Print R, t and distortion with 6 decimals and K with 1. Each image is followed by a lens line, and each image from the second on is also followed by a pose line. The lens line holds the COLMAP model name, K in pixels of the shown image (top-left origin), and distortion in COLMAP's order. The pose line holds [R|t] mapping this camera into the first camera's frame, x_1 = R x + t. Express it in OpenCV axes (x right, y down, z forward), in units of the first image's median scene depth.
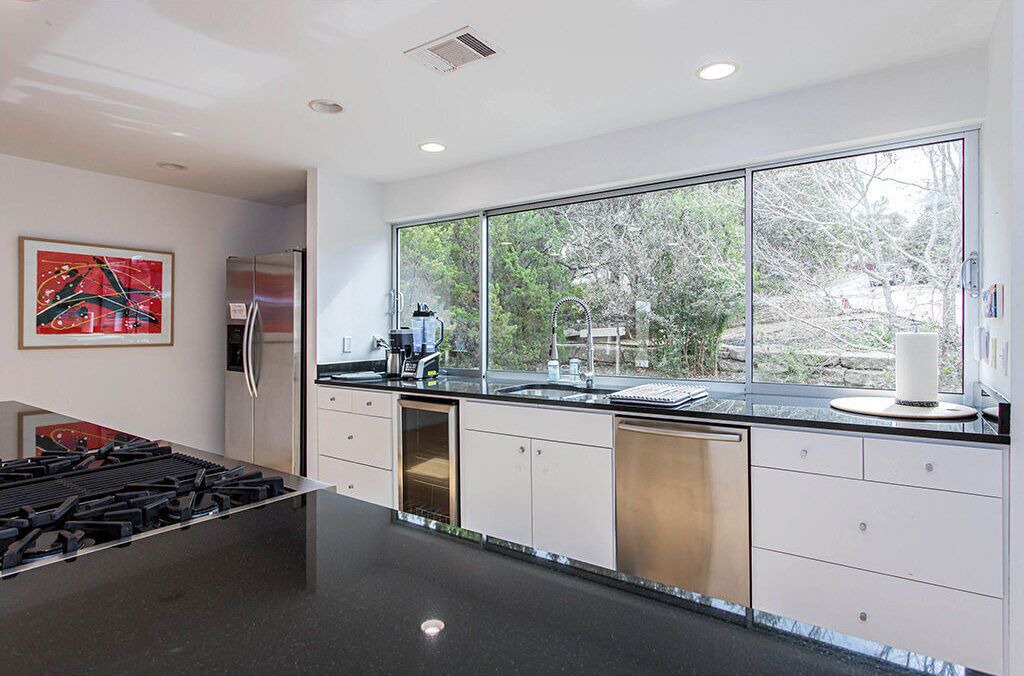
lens RADIAL K [[572.6, 0, 511.6], [0, 572.6, 335.0], [0, 0, 1]] dist [-0.019122, 0.000118]
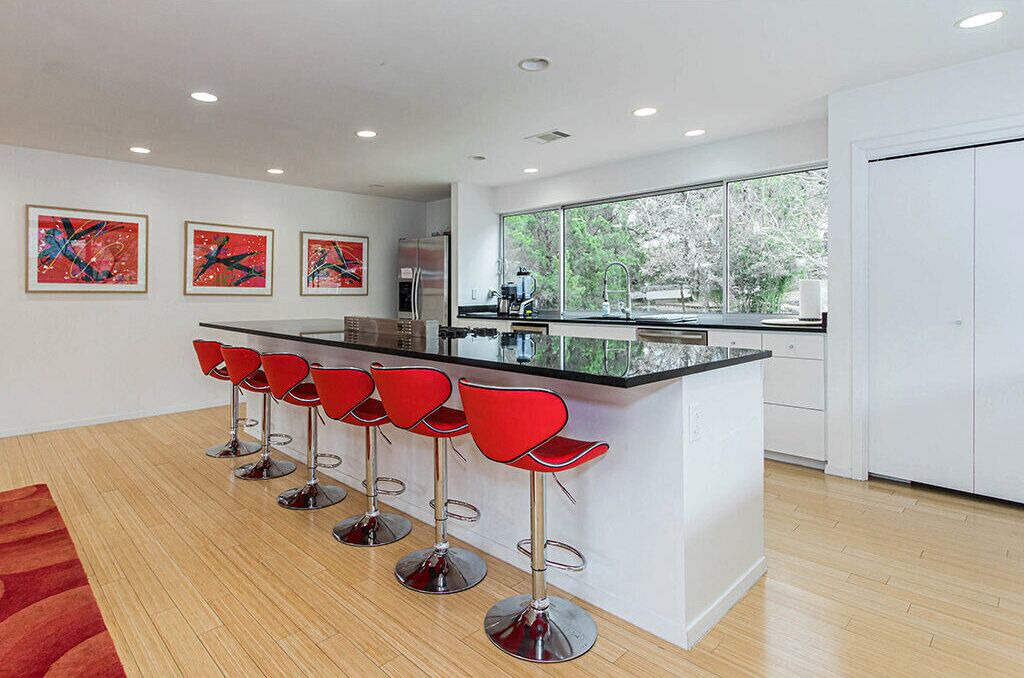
lens RADIAL K [[572.6, 0, 536.4], [0, 572.6, 365.0], [0, 0, 1]] dist [-0.019122, 0.000118]
pose [[0.996934, -0.000520, -0.078244, 0.004191], [0.009259, 0.993736, 0.111364, 0.037155], [0.077696, -0.111747, 0.990695, -0.570171]]
